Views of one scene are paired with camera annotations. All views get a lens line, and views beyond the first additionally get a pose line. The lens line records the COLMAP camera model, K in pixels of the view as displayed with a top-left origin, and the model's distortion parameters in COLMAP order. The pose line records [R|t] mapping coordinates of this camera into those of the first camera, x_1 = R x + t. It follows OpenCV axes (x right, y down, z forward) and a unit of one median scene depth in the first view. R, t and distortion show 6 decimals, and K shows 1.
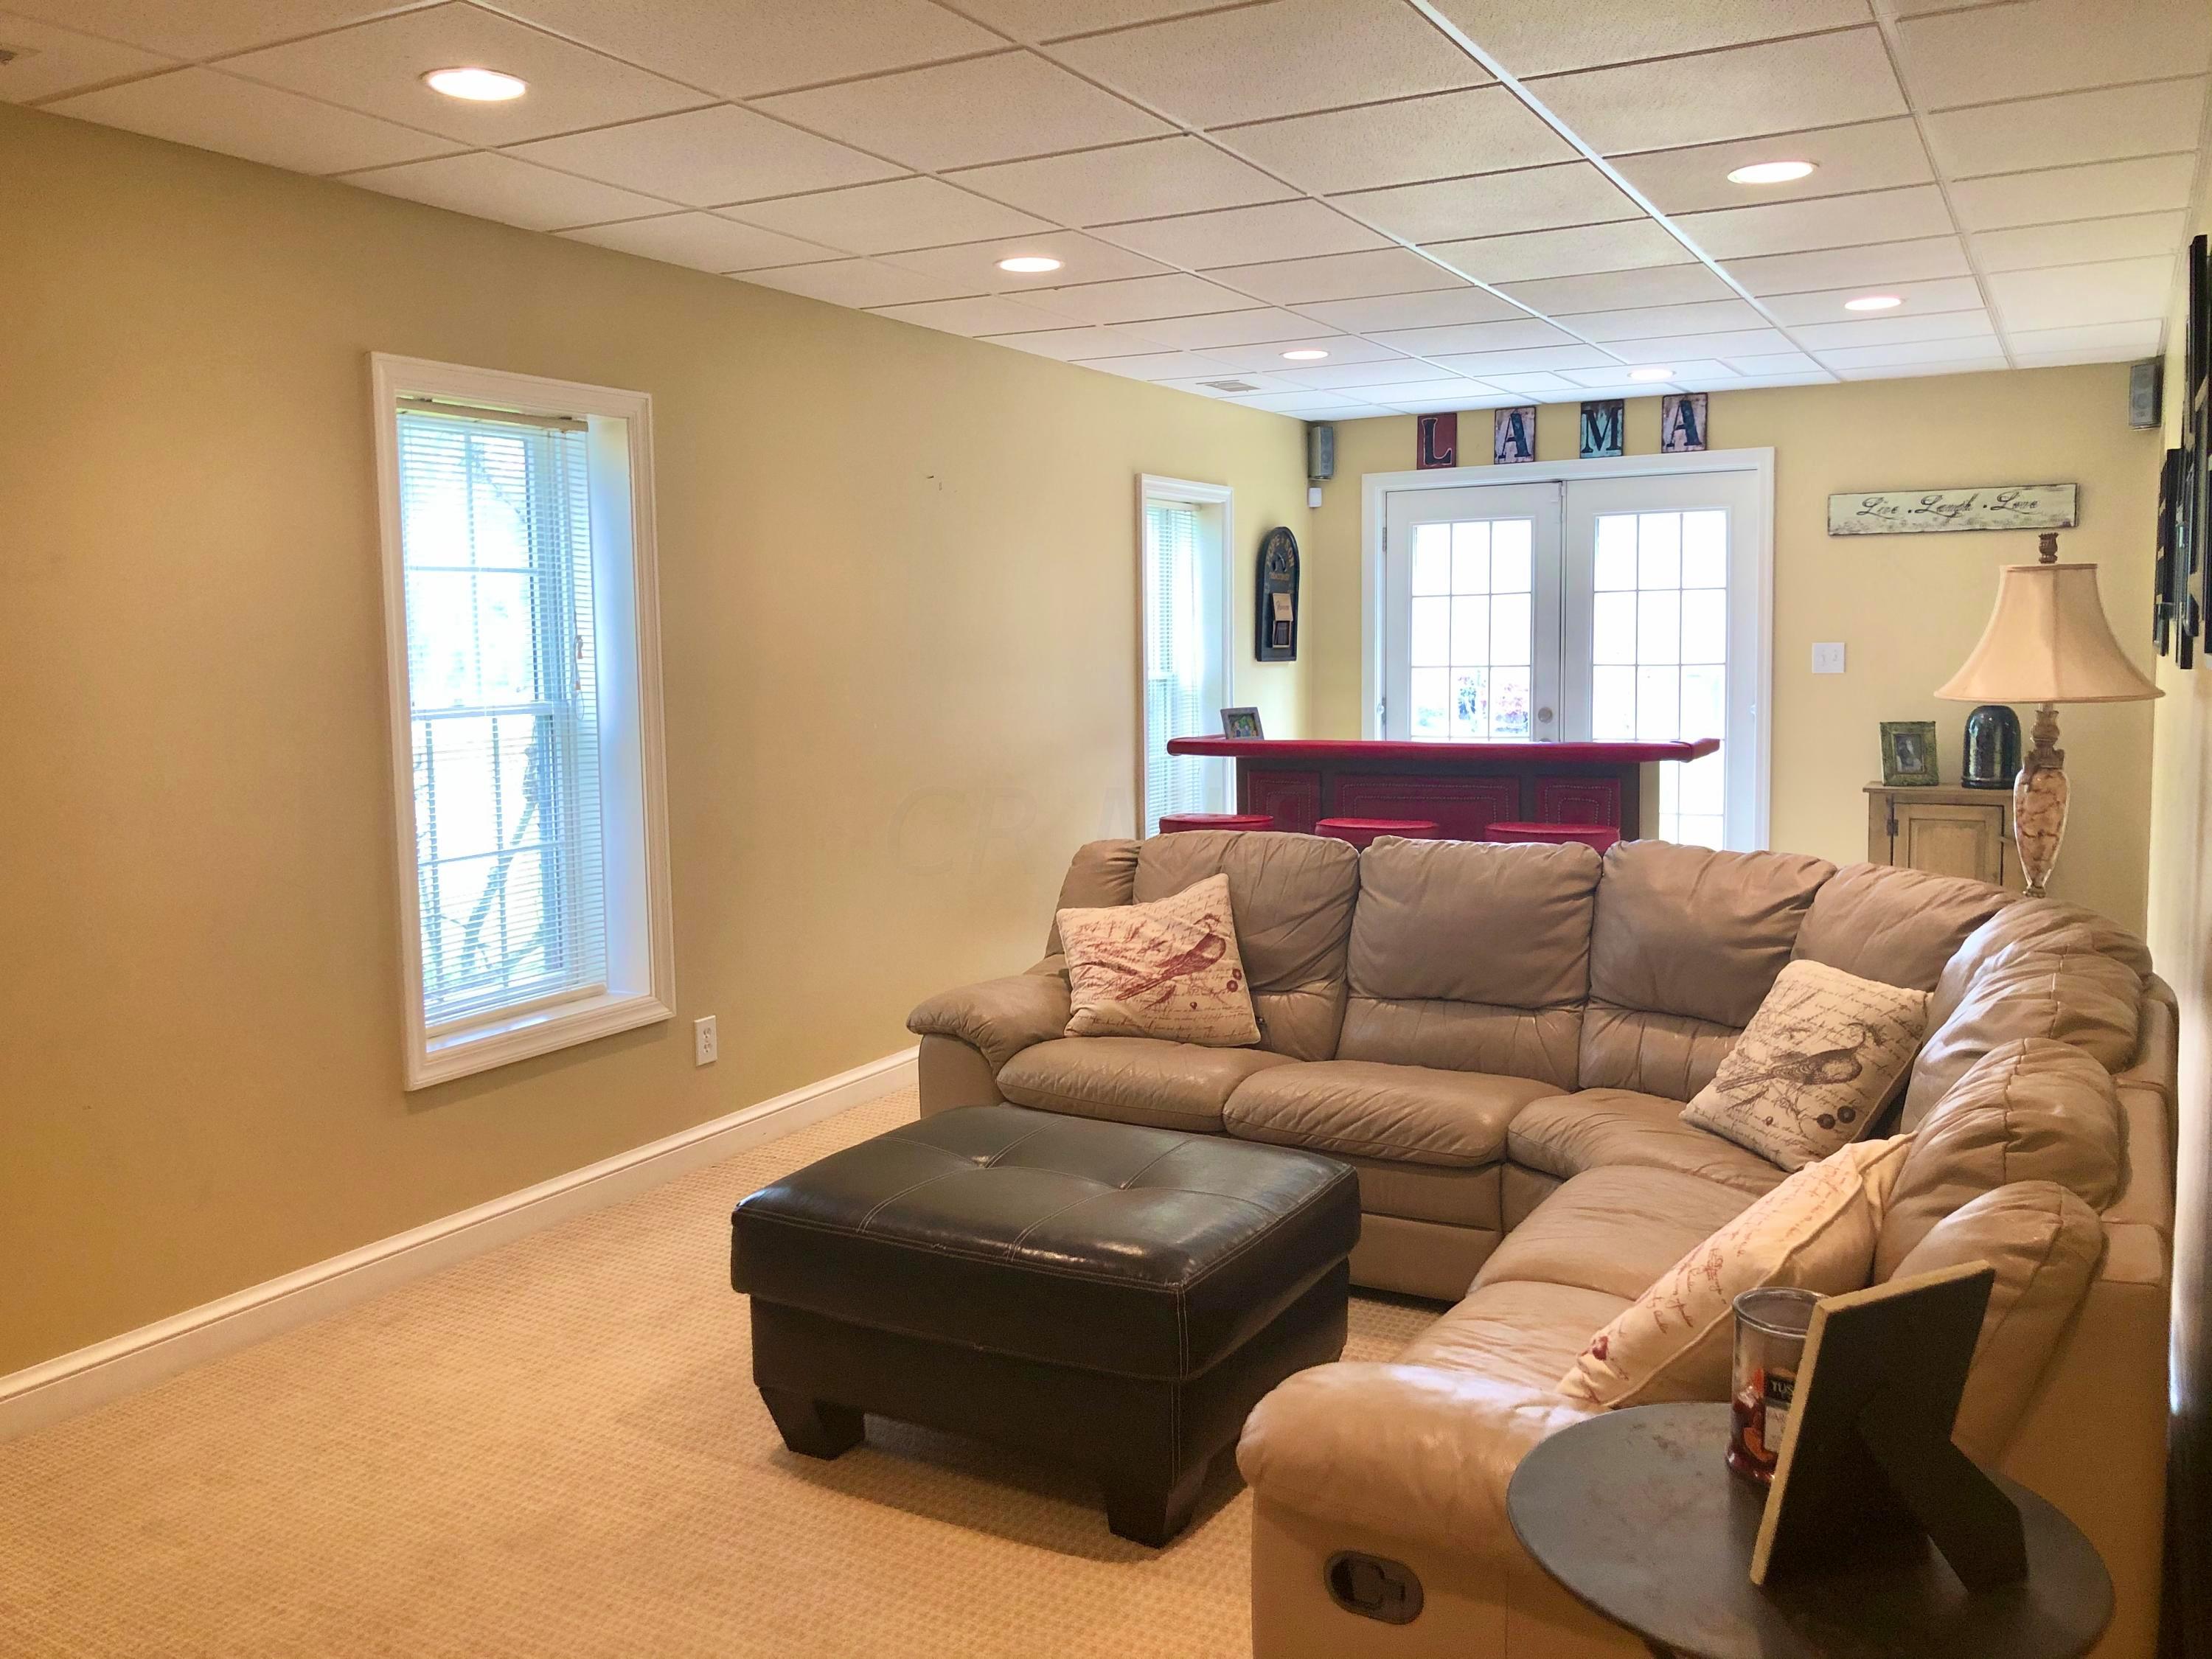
lens RADIAL K [[1786.2, 0, 1111.0], [0, 1786.2, 769.3], [0, 0, 1]] dist [0.097546, -0.207846]
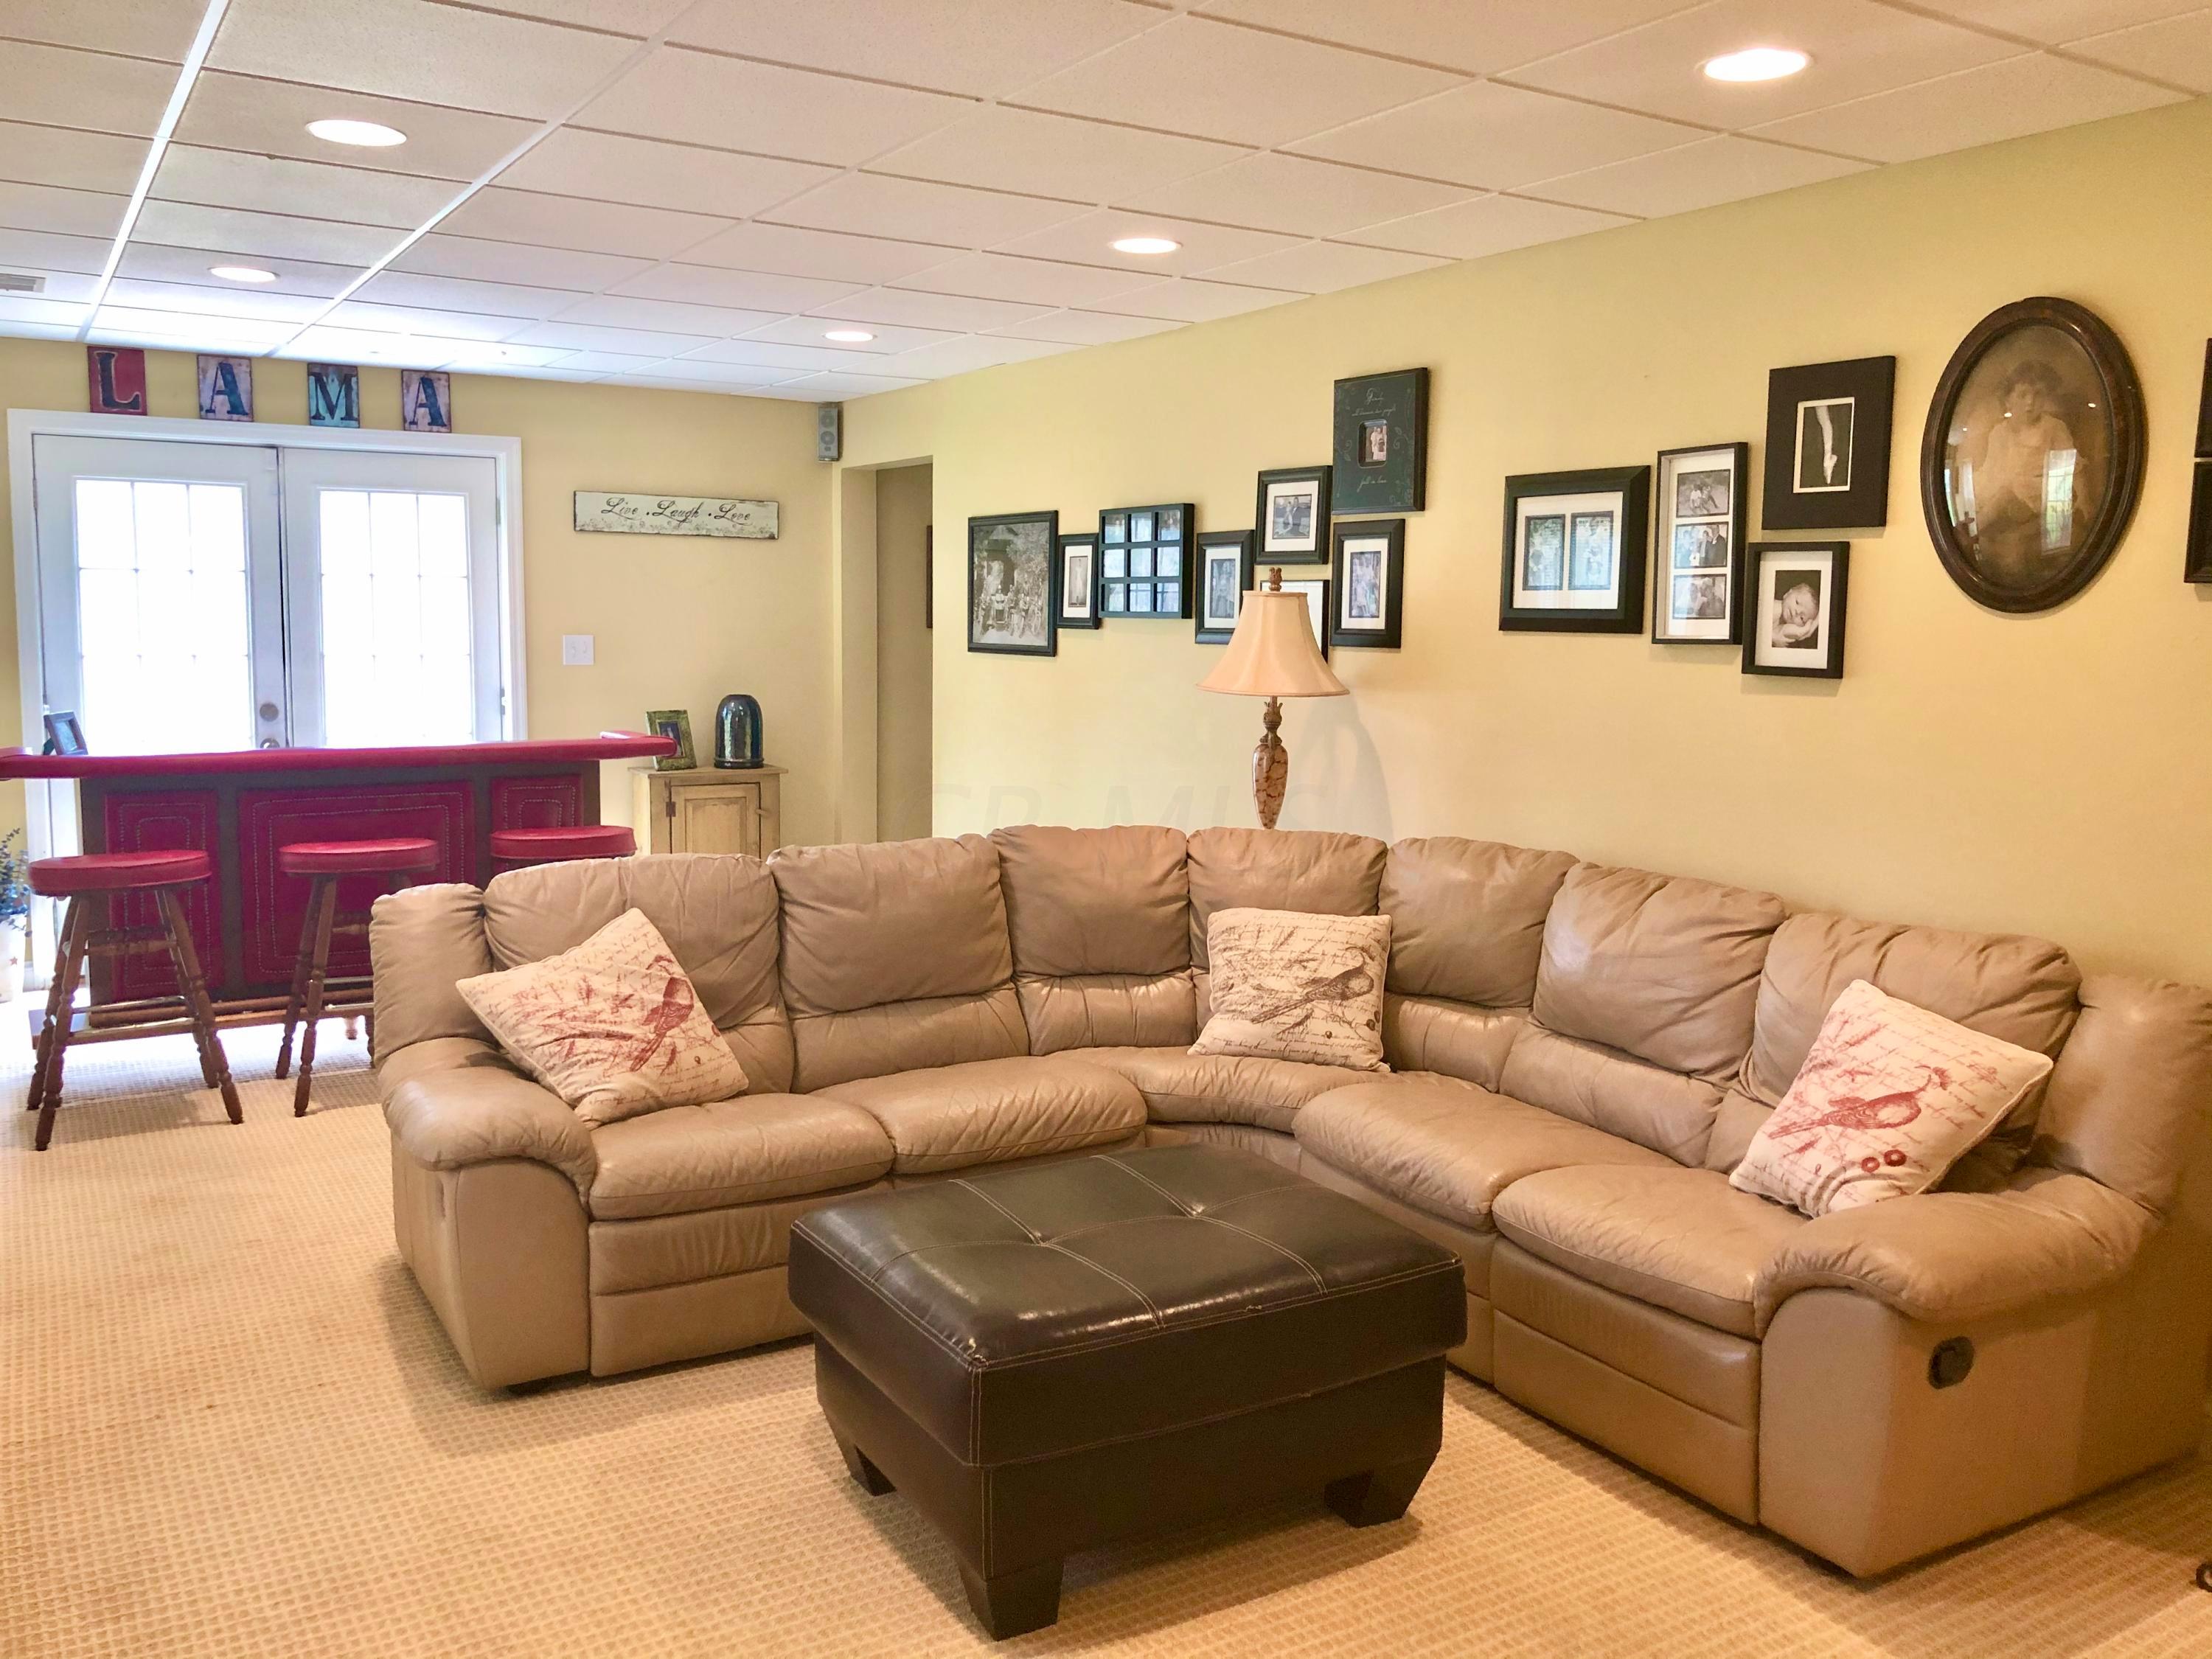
lens RADIAL K [[1796.2, 0, 1091.5], [0, 1796.2, 797.5], [0, 0, 1]] dist [0.004235, -0.000137]
pose [[0.503894, -0.067723, 0.861106, -0.365214], [0.045268, 0.997622, 0.051970, -0.018985], [-0.862578, 0.012794, 0.505762, 0.242055]]
